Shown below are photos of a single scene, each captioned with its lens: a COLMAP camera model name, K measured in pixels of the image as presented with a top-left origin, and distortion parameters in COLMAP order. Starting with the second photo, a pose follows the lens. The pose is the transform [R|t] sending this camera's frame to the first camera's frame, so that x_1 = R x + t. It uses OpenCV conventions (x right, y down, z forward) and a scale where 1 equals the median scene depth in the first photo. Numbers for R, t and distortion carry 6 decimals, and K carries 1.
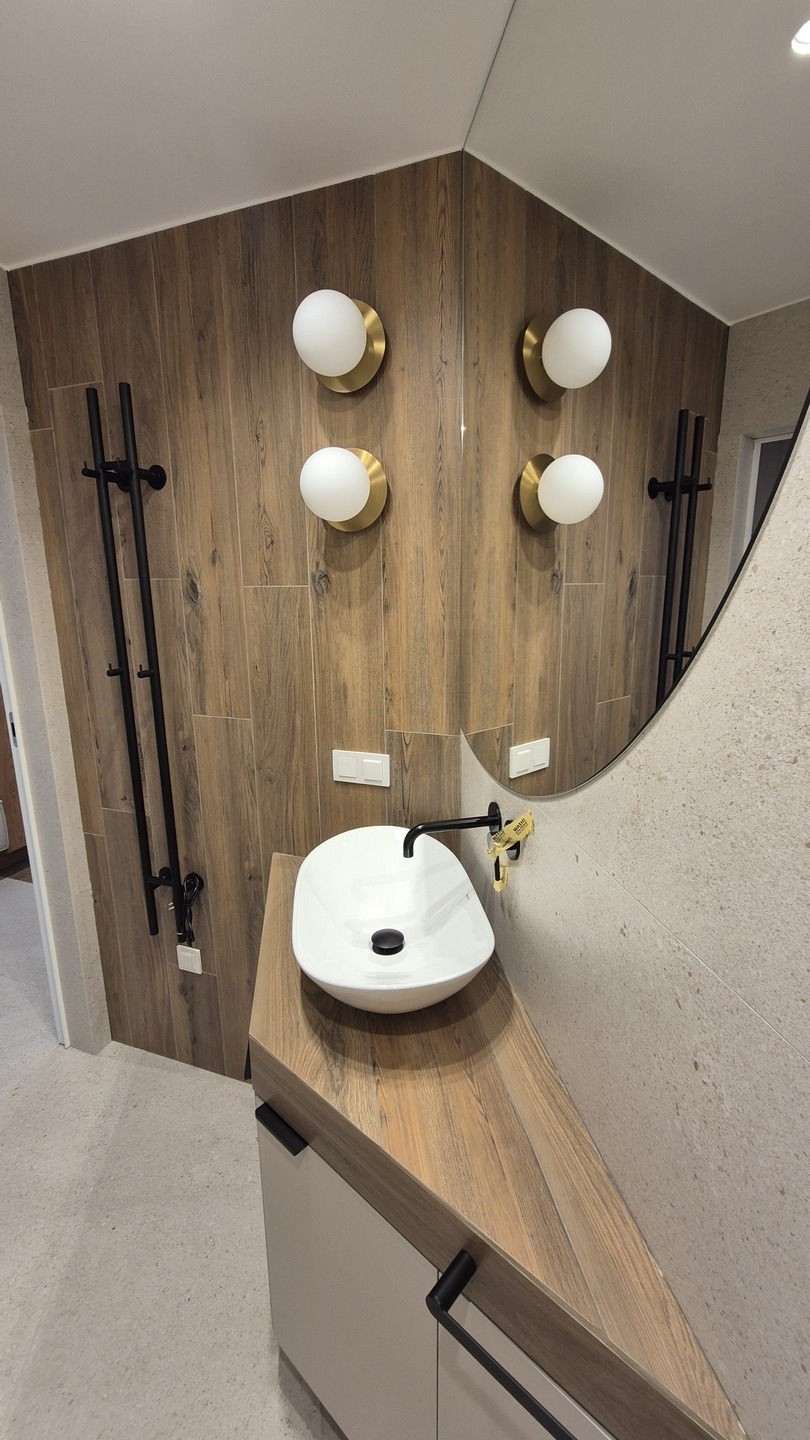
lens RADIAL K [[593.9, 0, 411.4], [0, 593.9, 721.1], [0, 0, 1]] dist [-0.000968, 0.001295]
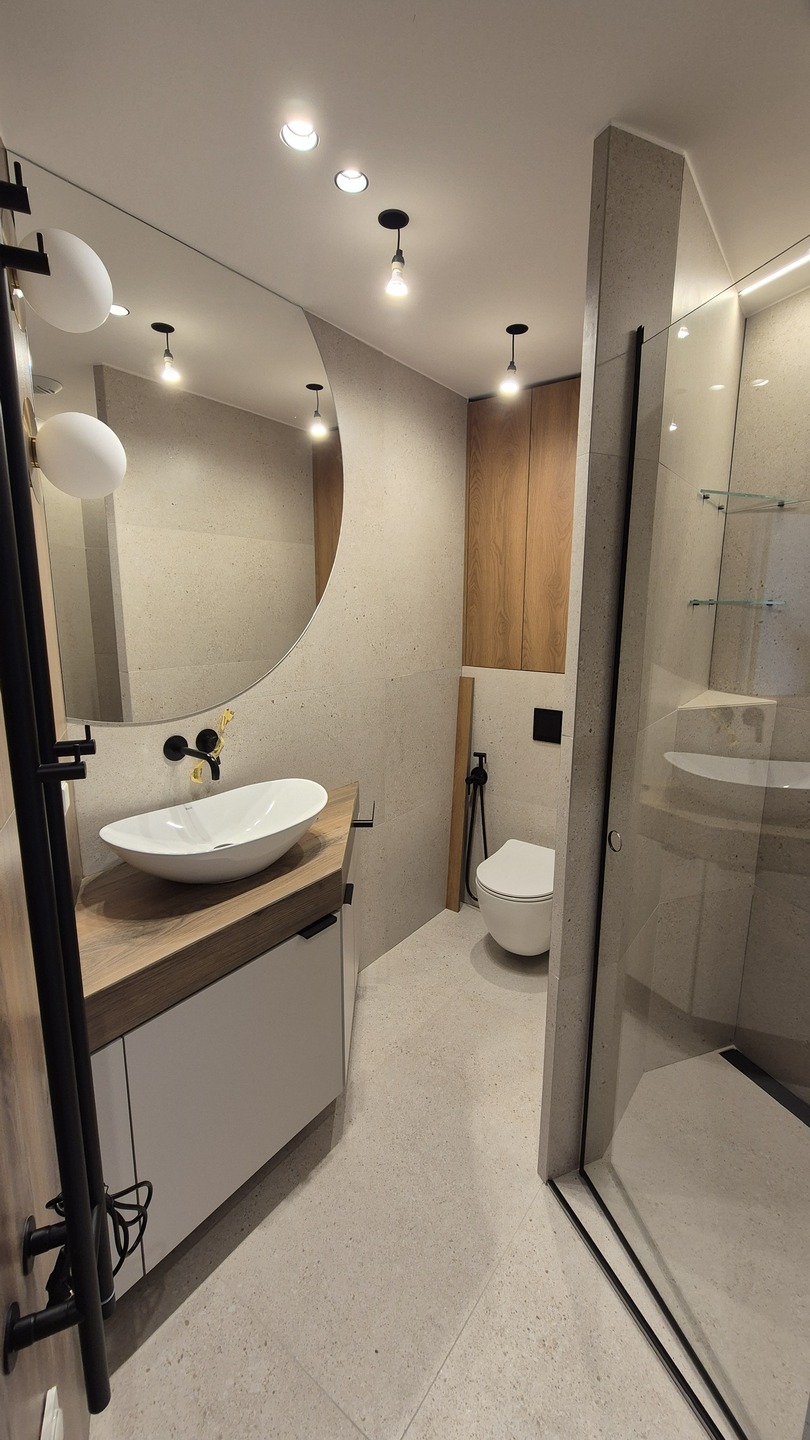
lens RADIAL K [[591.8, 0, 412.1], [0, 591.8, 715.1], [0, 0, 1]] dist [0.000785, 0.000037]
pose [[-0.694431, -0.125993, 0.708443, -1.454591], [0.156764, 0.934412, 0.319843, -0.326432], [-0.702276, 0.333168, -0.629133, 1.703515]]
